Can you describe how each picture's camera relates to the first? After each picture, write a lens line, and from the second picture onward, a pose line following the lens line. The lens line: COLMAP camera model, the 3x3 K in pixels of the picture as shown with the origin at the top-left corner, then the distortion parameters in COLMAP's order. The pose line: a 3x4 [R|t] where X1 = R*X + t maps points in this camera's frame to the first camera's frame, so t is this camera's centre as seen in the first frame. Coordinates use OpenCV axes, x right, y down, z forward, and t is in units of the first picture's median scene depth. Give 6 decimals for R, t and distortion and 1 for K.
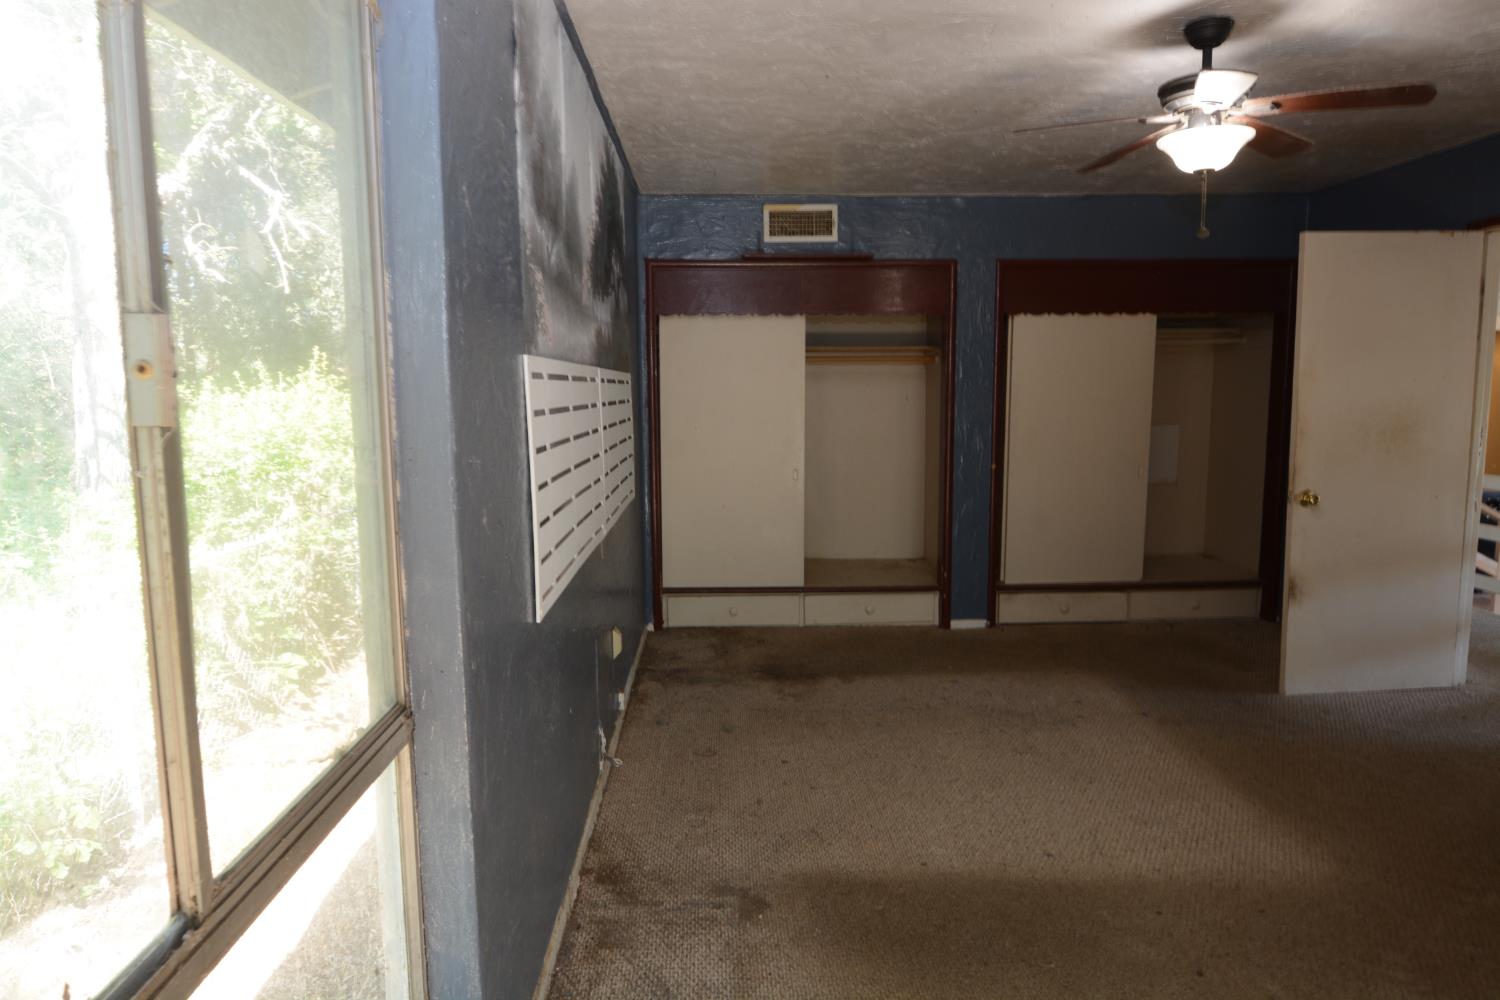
lens RADIAL K [[914.2, 0, 751.4], [0, 914.2, 498.8], [0, 0, 1]] dist [-0.008562, -0.004910]
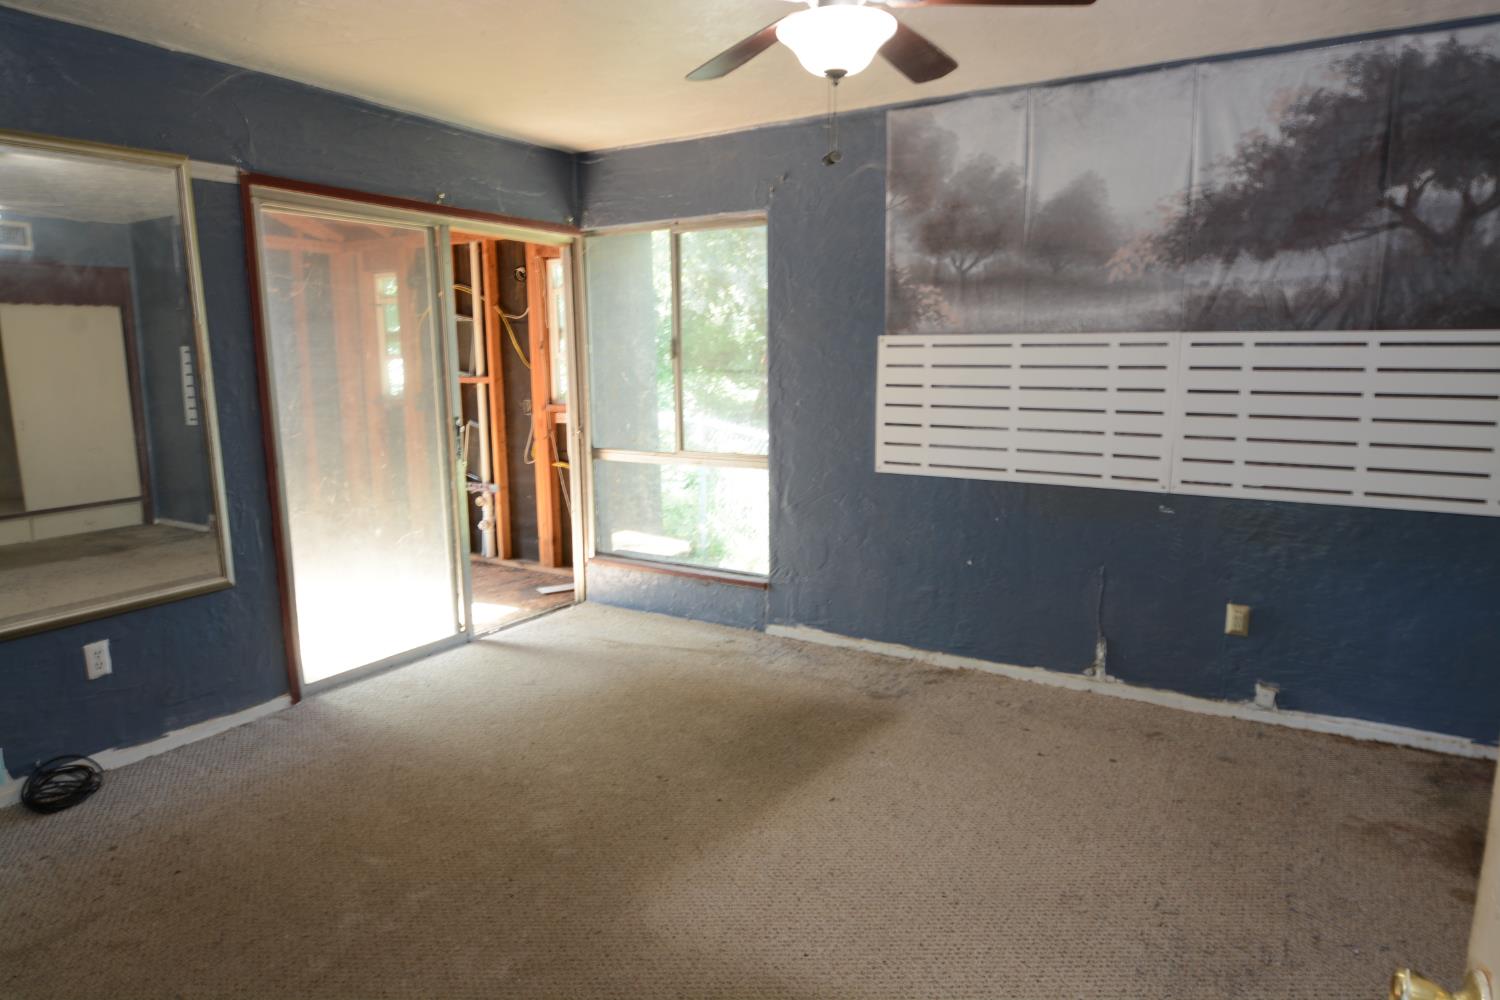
lens RADIAL K [[914.2, 0, 750.9], [0, 914.2, 502.5], [0, 0, 1]] dist [-0.008562, -0.004910]
pose [[-0.556882, 0.143291, -0.818138, 1.309968], [-0.087095, 0.969502, 0.229085, -0.201223], [0.826013, 0.198829, -0.527418, 1.539003]]
